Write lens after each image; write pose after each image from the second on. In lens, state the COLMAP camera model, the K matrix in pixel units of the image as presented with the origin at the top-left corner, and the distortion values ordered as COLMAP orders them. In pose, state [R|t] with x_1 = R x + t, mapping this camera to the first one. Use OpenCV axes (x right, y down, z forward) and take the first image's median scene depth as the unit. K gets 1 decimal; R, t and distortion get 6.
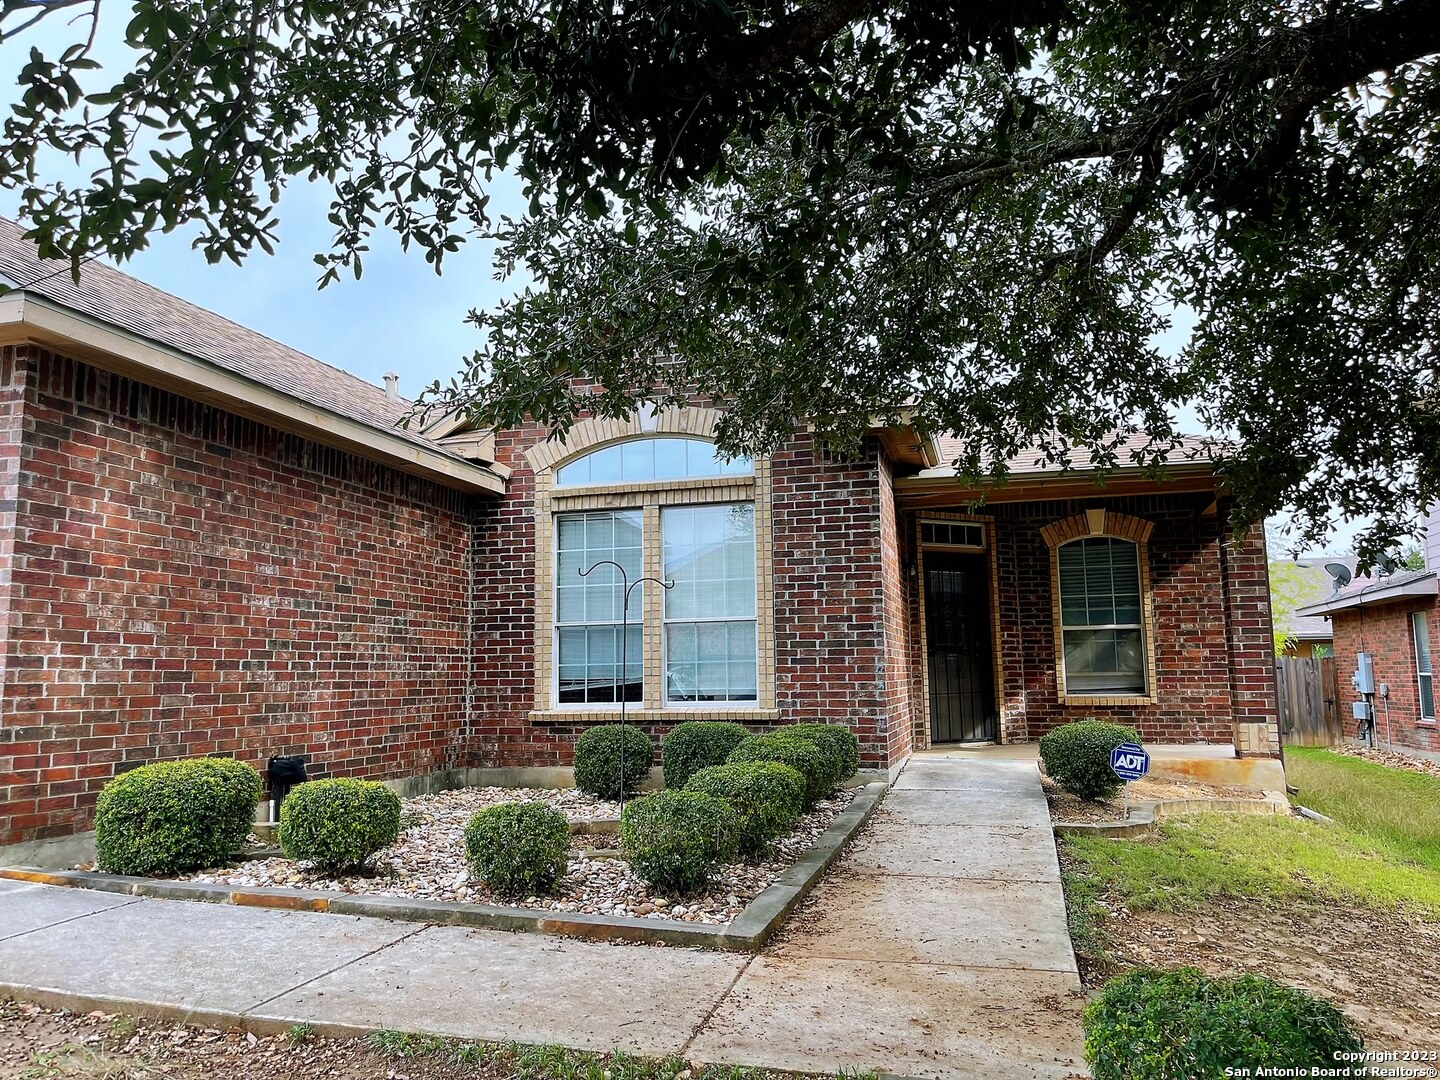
lens RADIAL K [[1091.7, 0, 718.3], [0, 1091.7, 538.2], [0, 0, 1]] dist [0.073799, -0.093254]
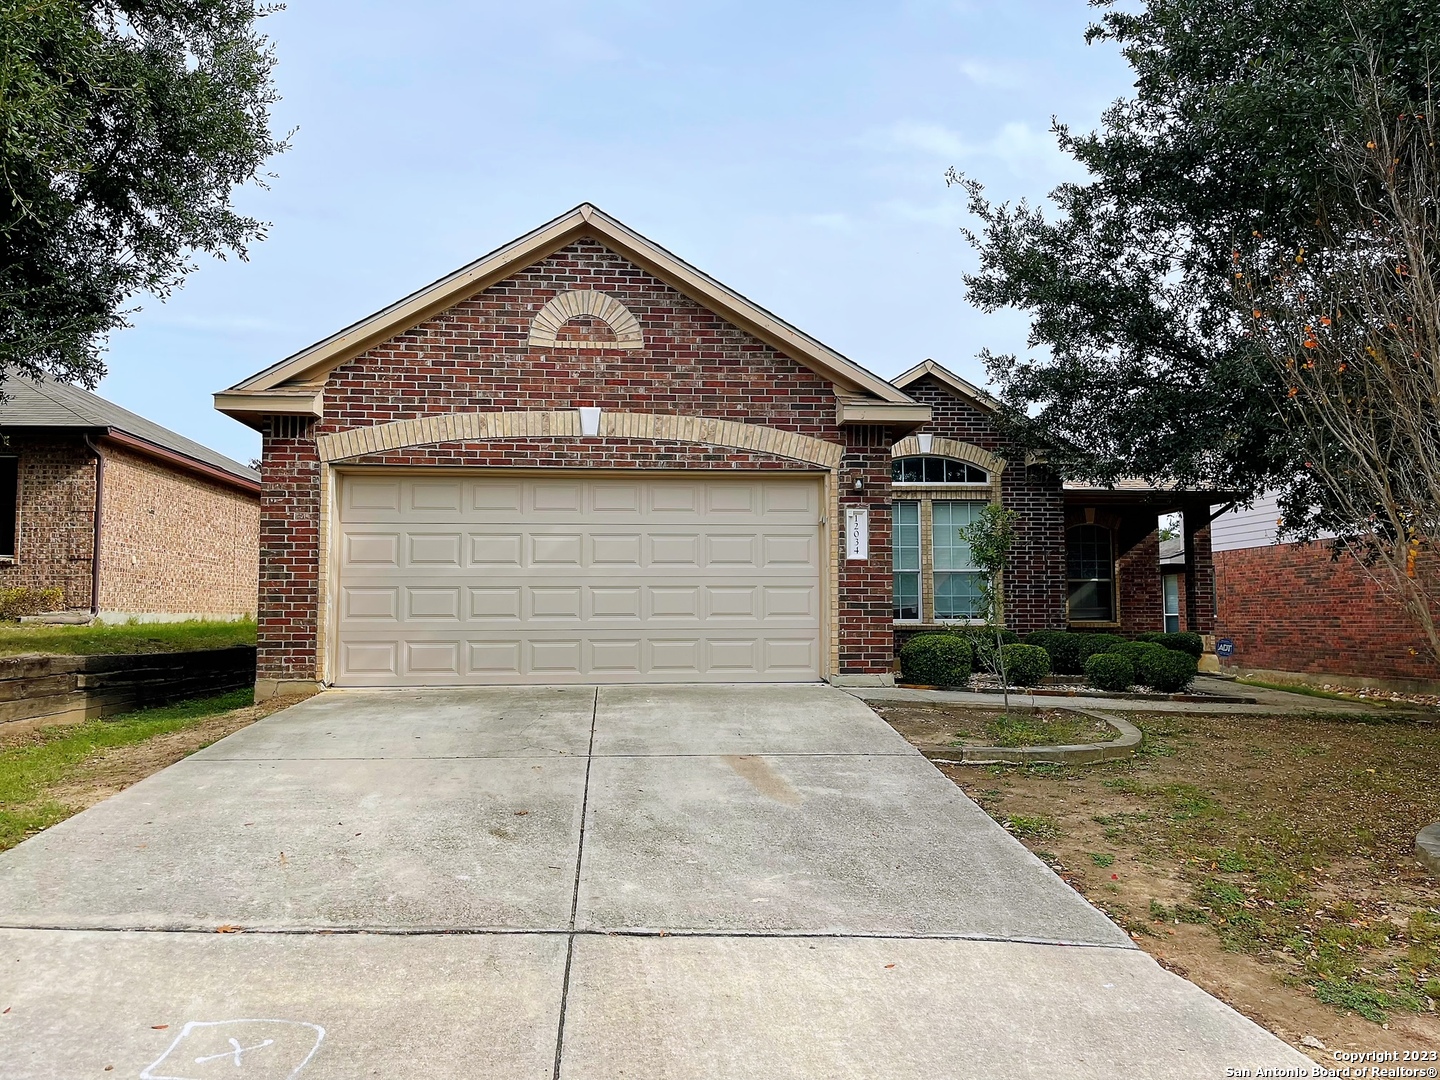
lens RADIAL K [[1091.7, 0, 719.5], [0, 1091.7, 541.8], [0, 0, 1]] dist [0.073799, -0.093254]
pose [[0.938145, 0.033475, 0.344620, -0.934135], [-0.049476, 0.998062, 0.037740, -0.013962], [-0.342689, -0.052456, 0.937983, -0.434905]]
